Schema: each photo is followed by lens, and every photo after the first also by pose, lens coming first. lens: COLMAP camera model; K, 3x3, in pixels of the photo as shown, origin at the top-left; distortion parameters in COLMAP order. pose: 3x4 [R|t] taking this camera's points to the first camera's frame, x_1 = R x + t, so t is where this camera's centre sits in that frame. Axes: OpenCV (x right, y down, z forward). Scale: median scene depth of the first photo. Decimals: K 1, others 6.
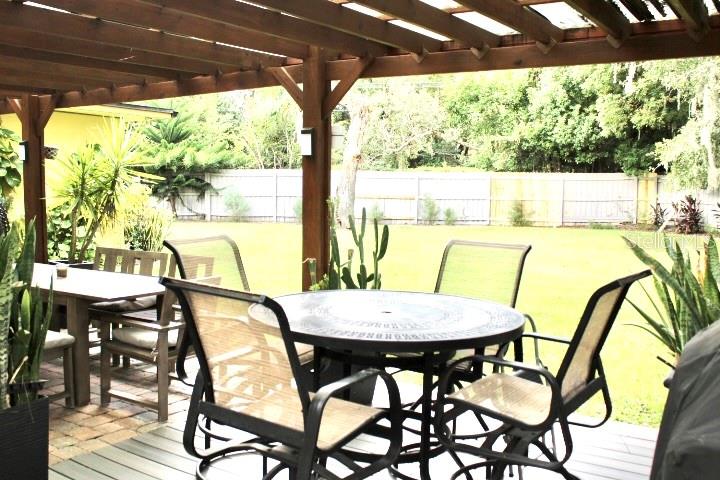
lens RADIAL K [[726.7, 0, 360.2], [0, 726.7, 240.0], [0, 0, 1]] dist [-0.049605, 0.000000]
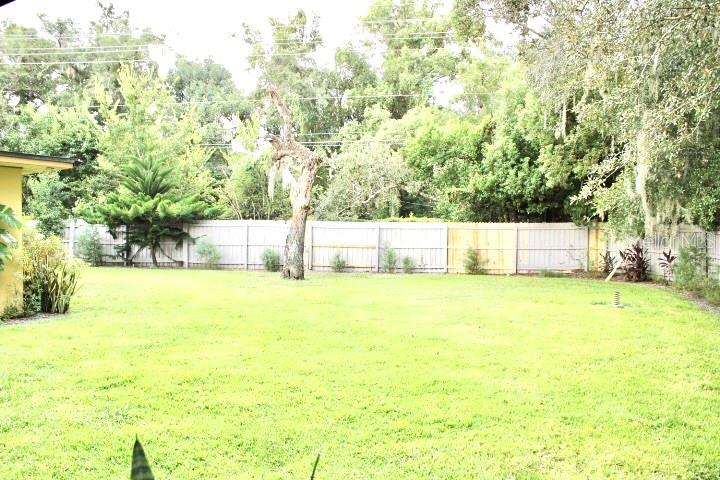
lens RADIAL K [[606.5, 0, 359.1], [0, 606.5, 237.8], [0, 0, 1]] dist [-0.101691, 0.007779]
pose [[0.999546, -0.000215, -0.030115, 0.081133], [-0.001833, 0.997688, -0.067940, -0.011923], [0.030060, 0.067964, 0.997235, 0.131039]]
